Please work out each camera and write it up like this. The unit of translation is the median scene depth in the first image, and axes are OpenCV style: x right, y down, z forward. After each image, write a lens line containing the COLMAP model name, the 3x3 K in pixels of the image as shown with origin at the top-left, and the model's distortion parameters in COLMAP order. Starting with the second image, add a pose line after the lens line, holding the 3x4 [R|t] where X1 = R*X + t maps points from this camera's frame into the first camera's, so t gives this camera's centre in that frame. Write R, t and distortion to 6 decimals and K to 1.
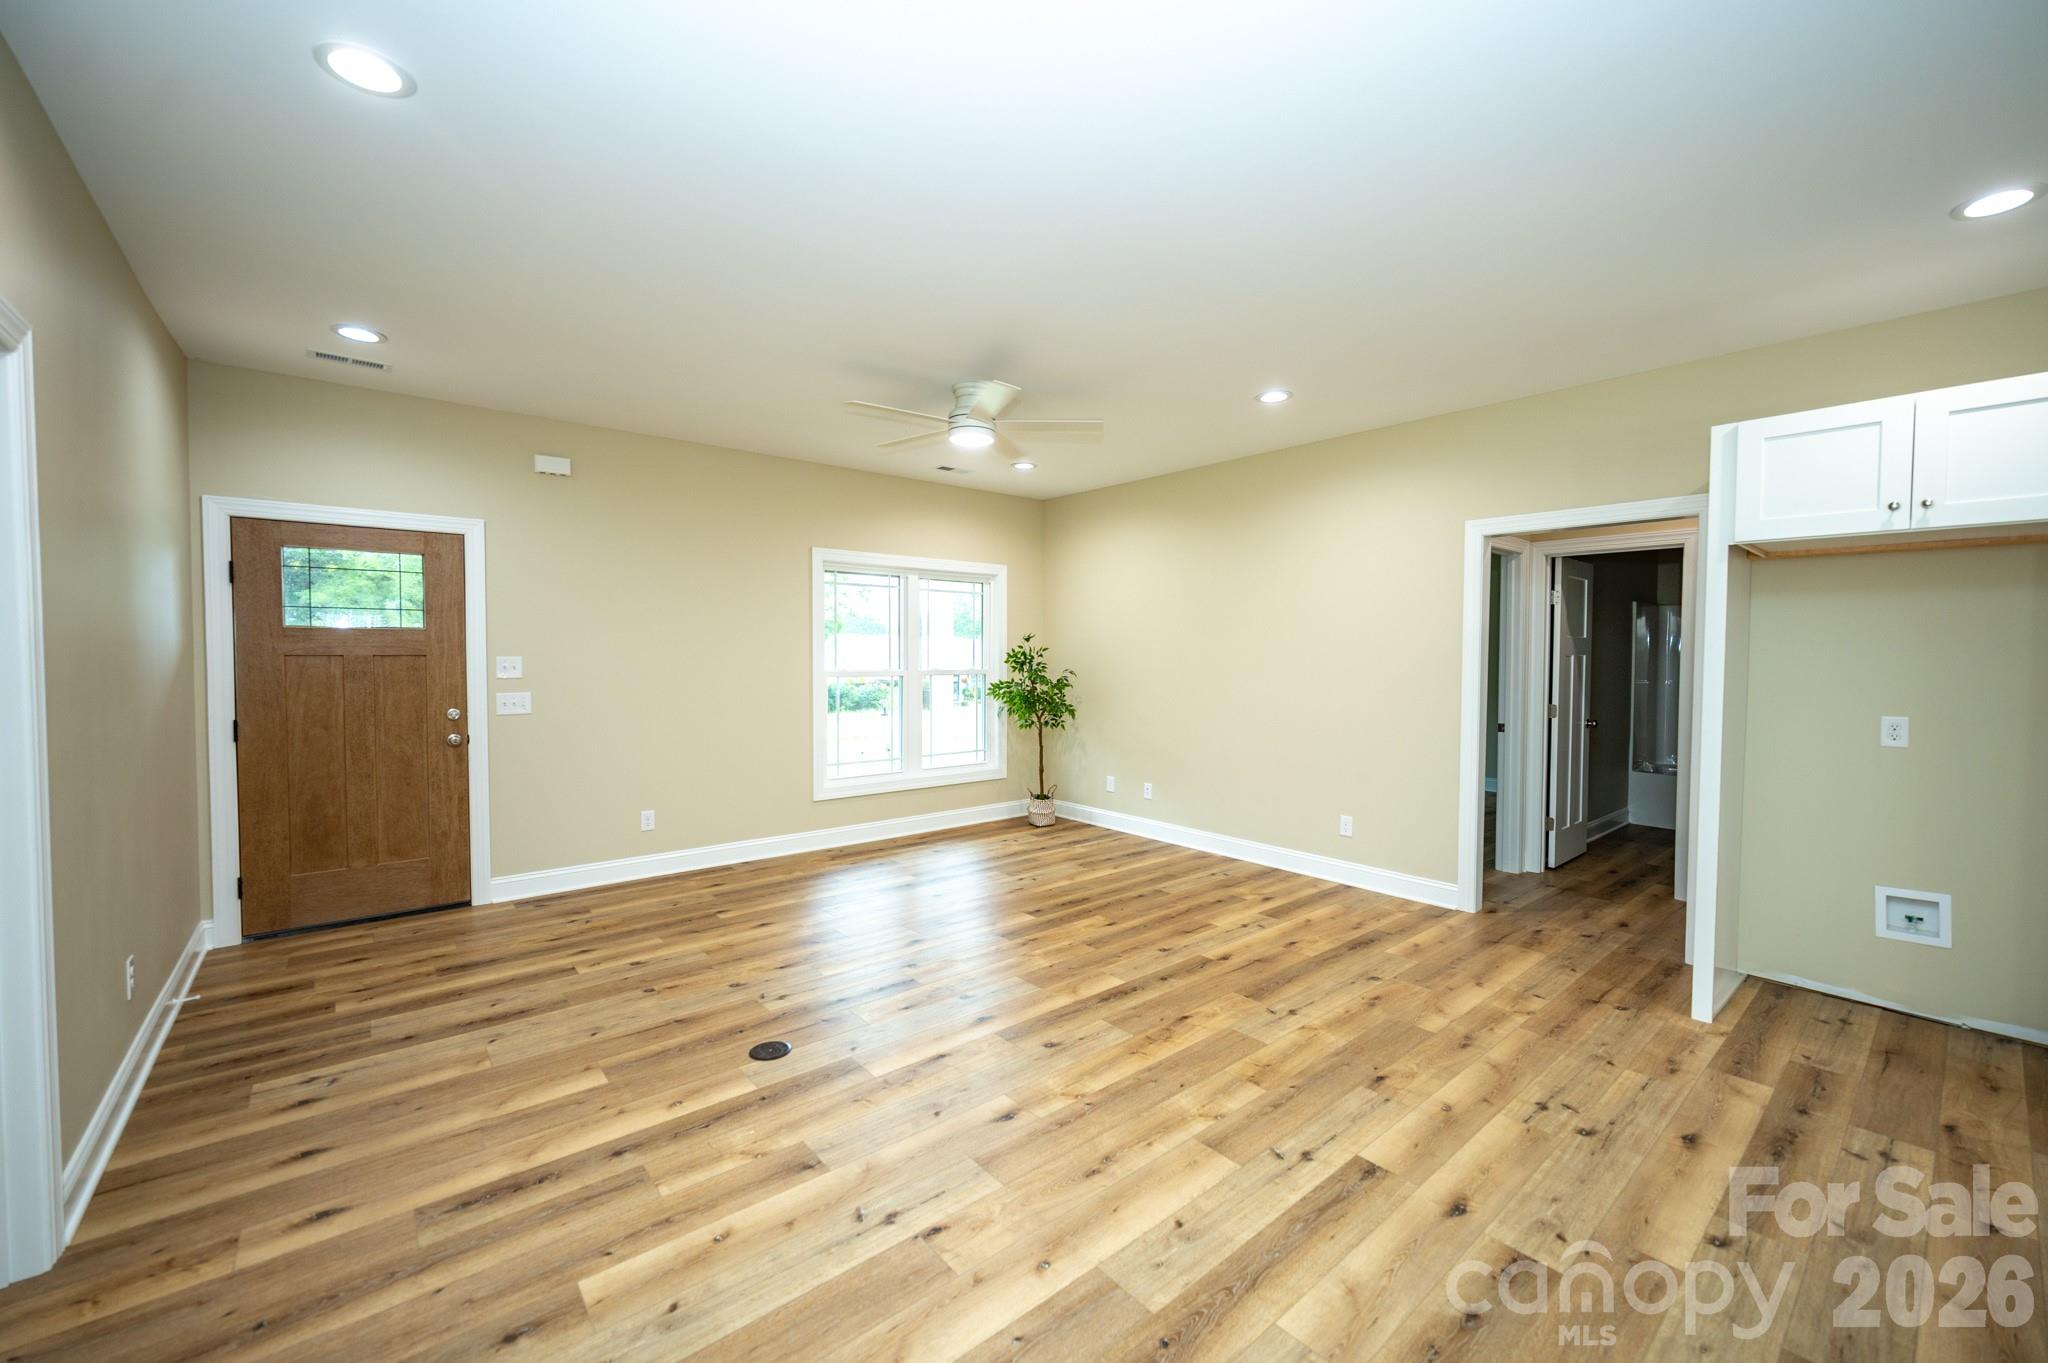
lens RADIAL K [[812.0, 0, 1026.0], [0, 812.0, 680.3], [0, 0, 1]] dist [-0.001009, -0.000154]
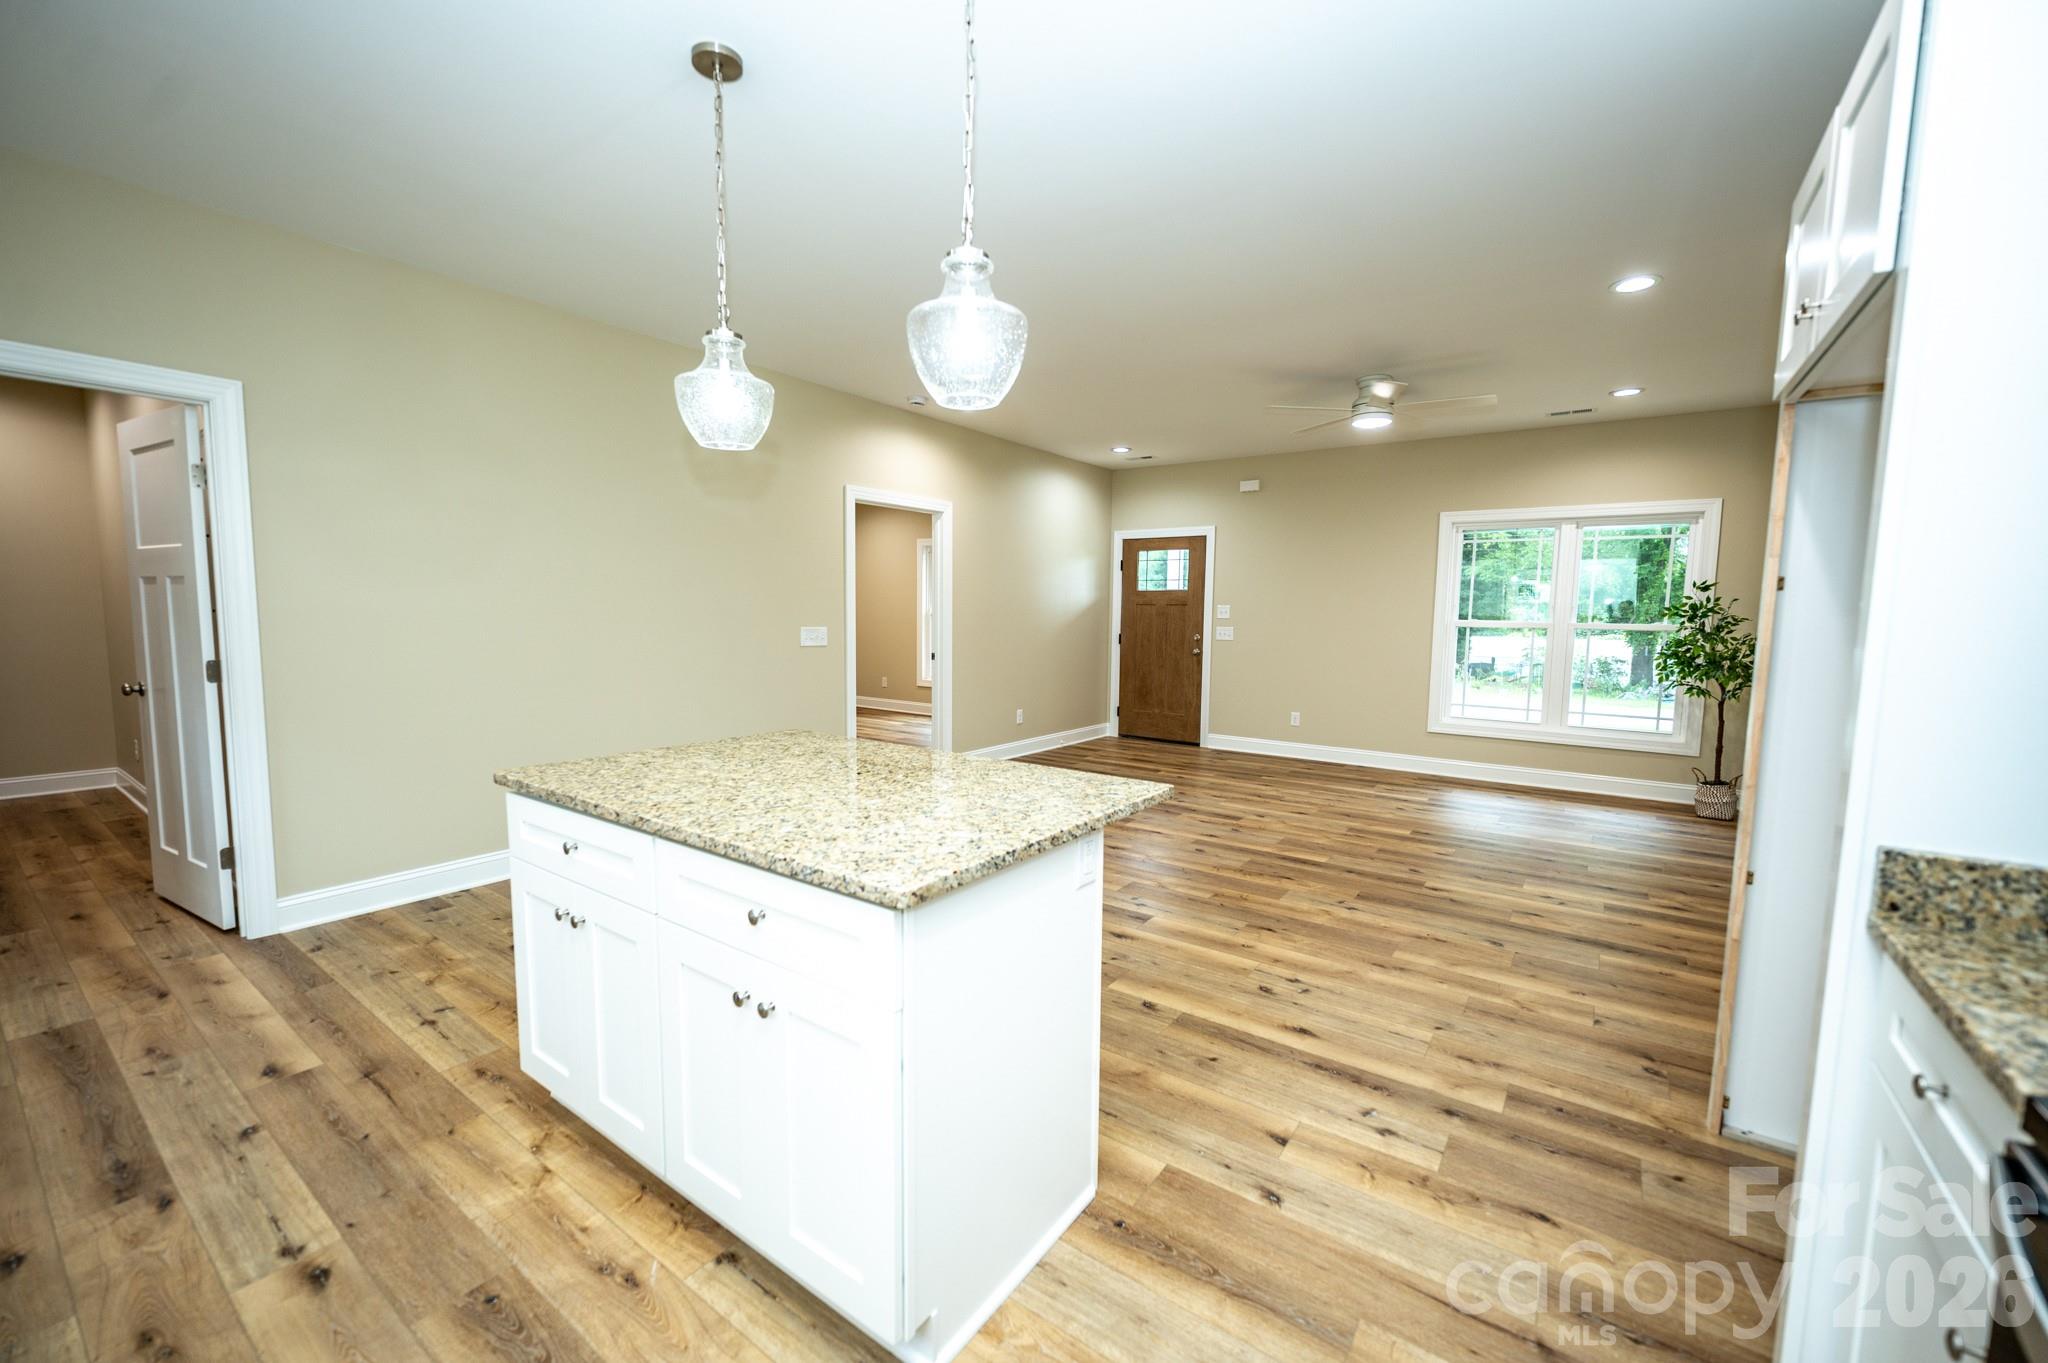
lens RADIAL K [[812.0, 0, 1026.0], [0, 812.0, 680.3], [0, 0, 1]] dist [-0.001009, -0.000154]
pose [[0.243345, 0.084766, -0.966229, 1.049677], [-0.045220, 0.996082, 0.075996, 0.018411], [0.968885, 0.025200, 0.246224, 0.216607]]
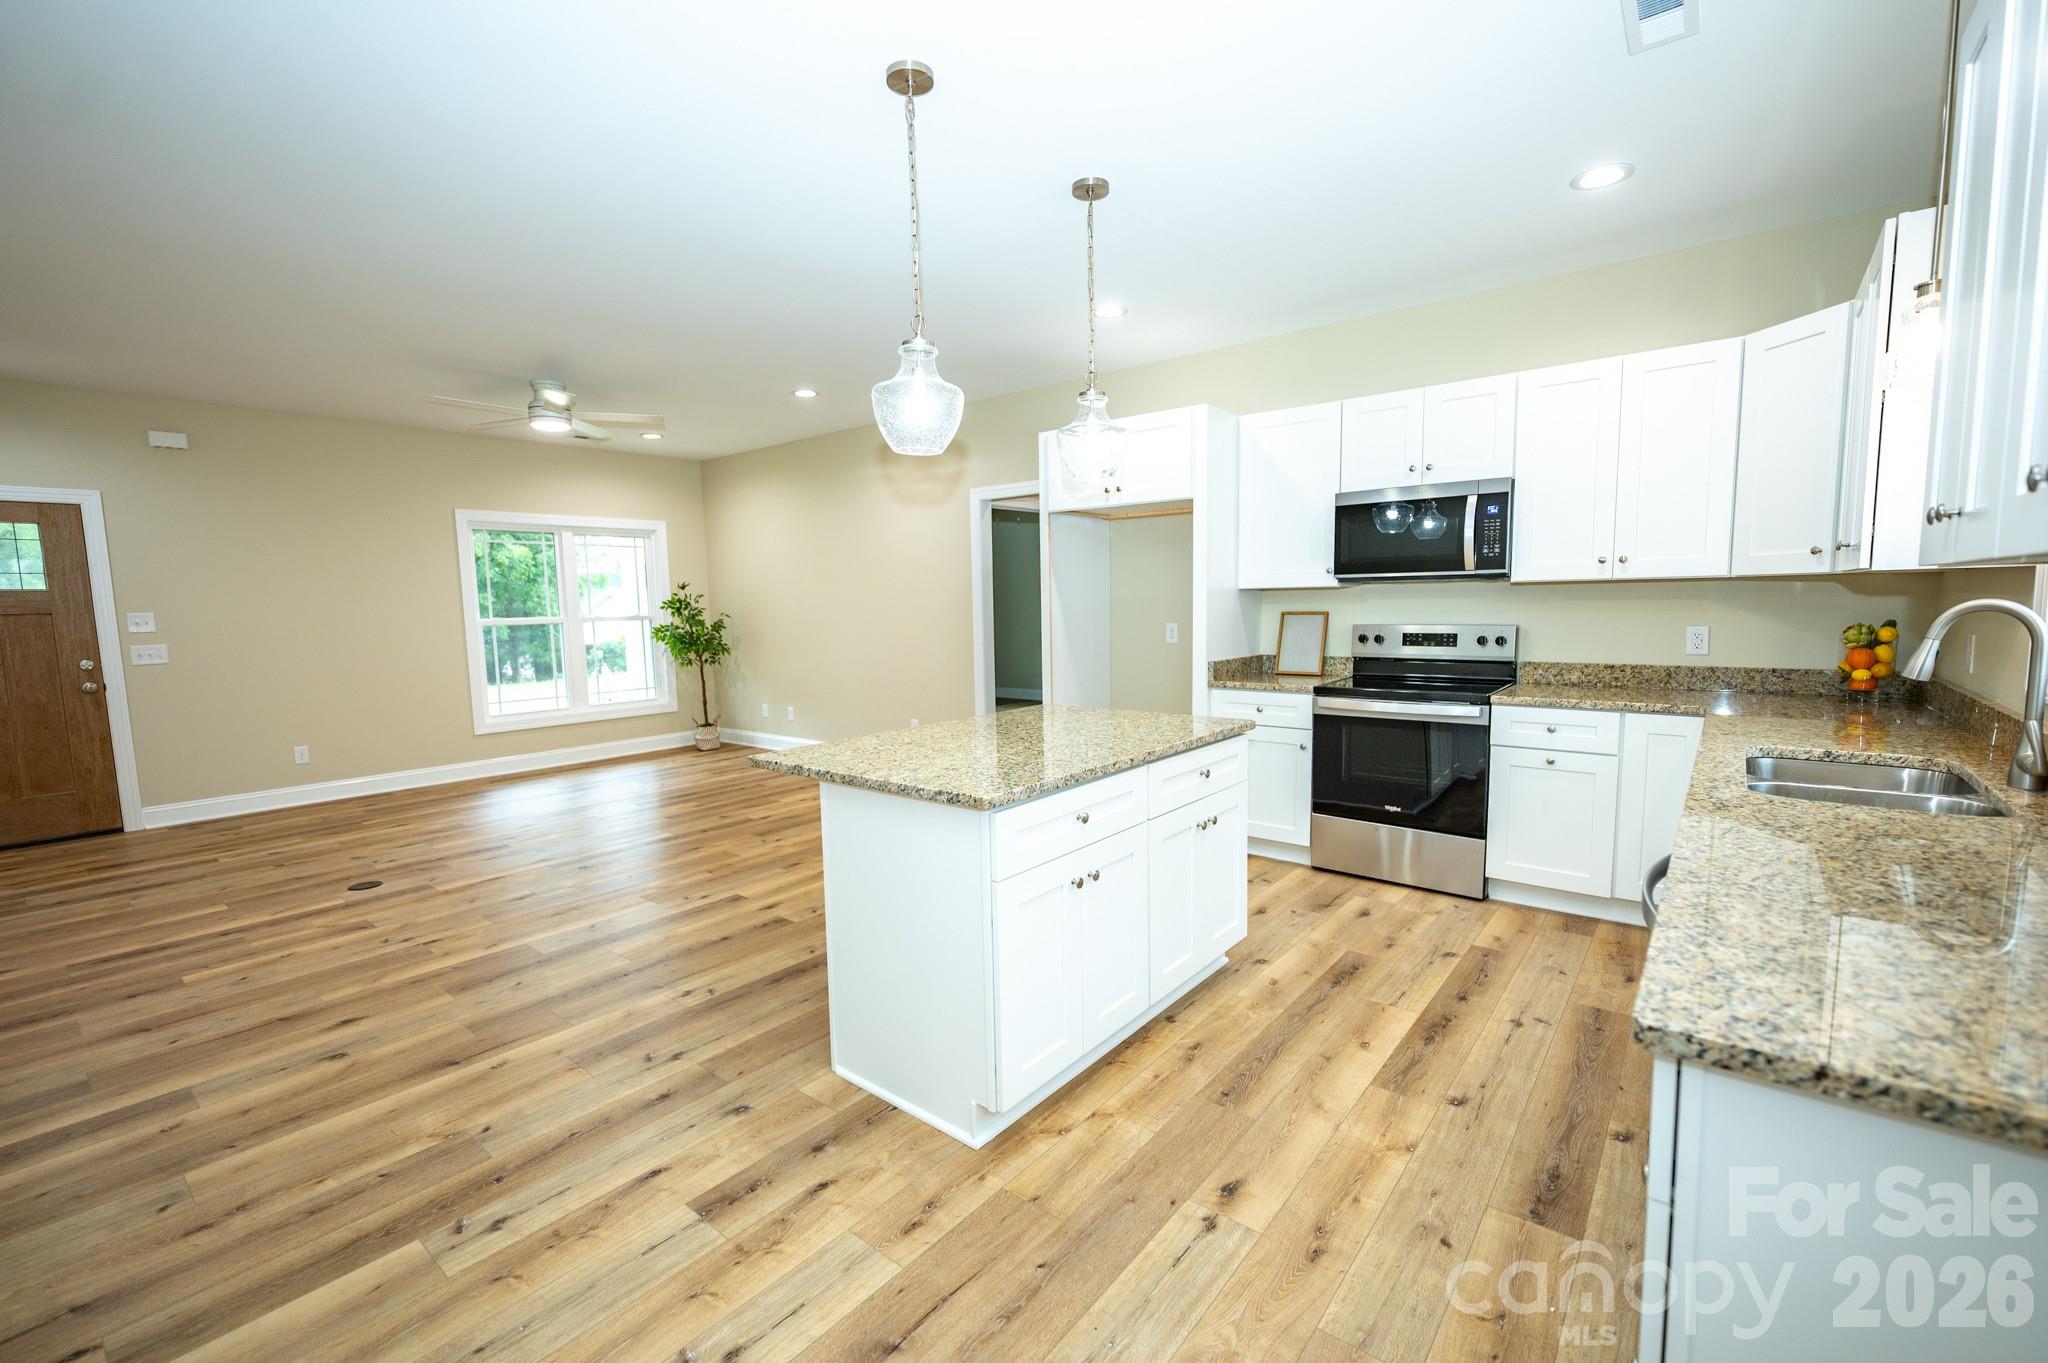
lens RADIAL K [[870.2, 0, 1017.5], [0, 870.2, 692.1], [0, 0, 1]] dist [0.000417, 0.000120]
pose [[0.982740, -0.044692, 0.179514, 0.390608], [0.032070, 0.996845, 0.072606, 0.036369], [-0.182193, -0.065596, 0.981072, -0.479515]]
